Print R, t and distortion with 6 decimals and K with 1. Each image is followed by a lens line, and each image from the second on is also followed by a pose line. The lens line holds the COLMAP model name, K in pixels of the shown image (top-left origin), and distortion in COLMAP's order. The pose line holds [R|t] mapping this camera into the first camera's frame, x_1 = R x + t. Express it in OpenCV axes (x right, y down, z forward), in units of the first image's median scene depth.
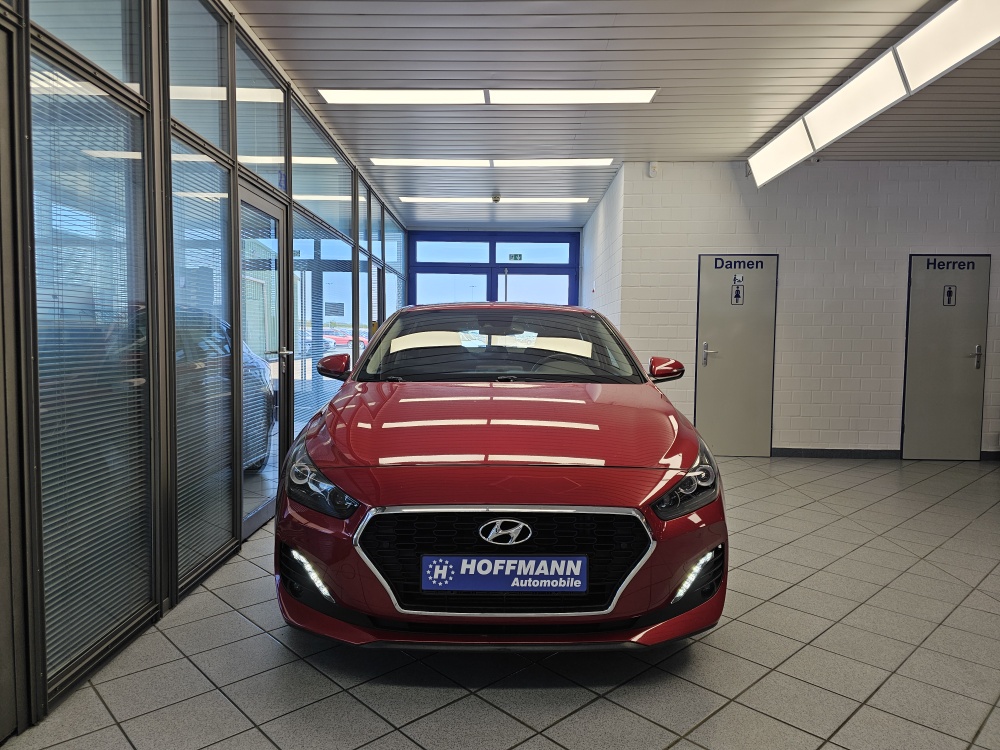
lens RADIAL K [[666.6, 0, 504.2], [0, 666.6, 368.7], [0, 0, 1]] dist [0.066883, -0.071557]
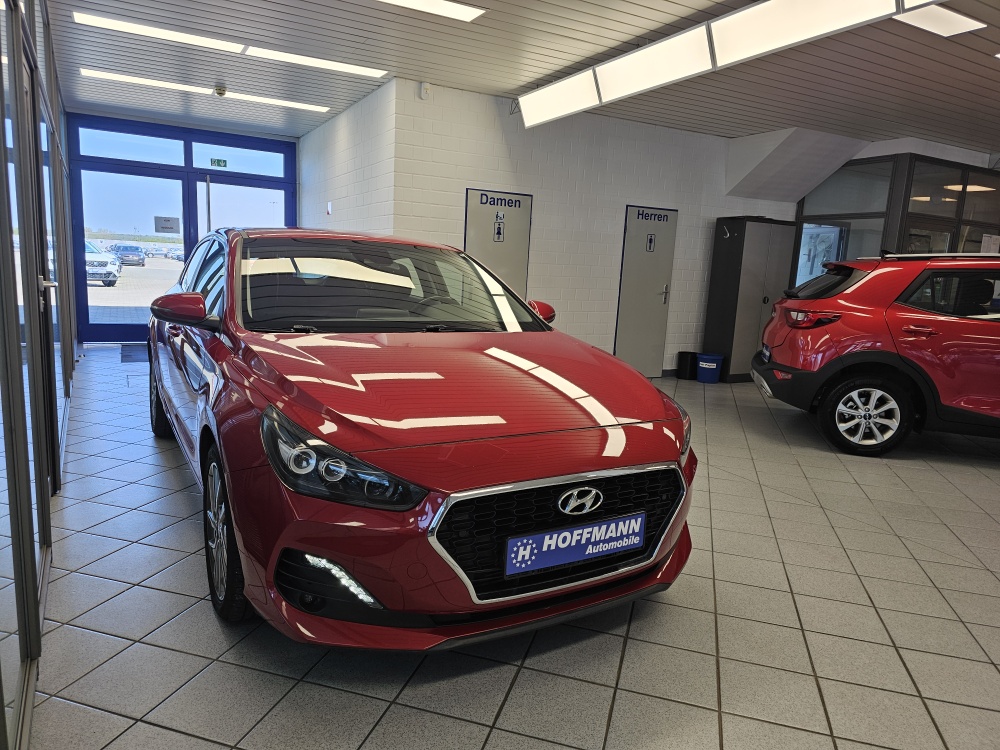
lens RADIAL K [[665.8, 0, 500.0], [0, 665.8, 375.0], [0, 0, 1]] dist [0.078755, -0.079171]
pose [[0.867644, -0.047213, 0.494939, -0.553142], [-0.015742, 0.992373, 0.122261, -0.049356], [-0.496936, -0.113871, 0.860284, 0.249728]]
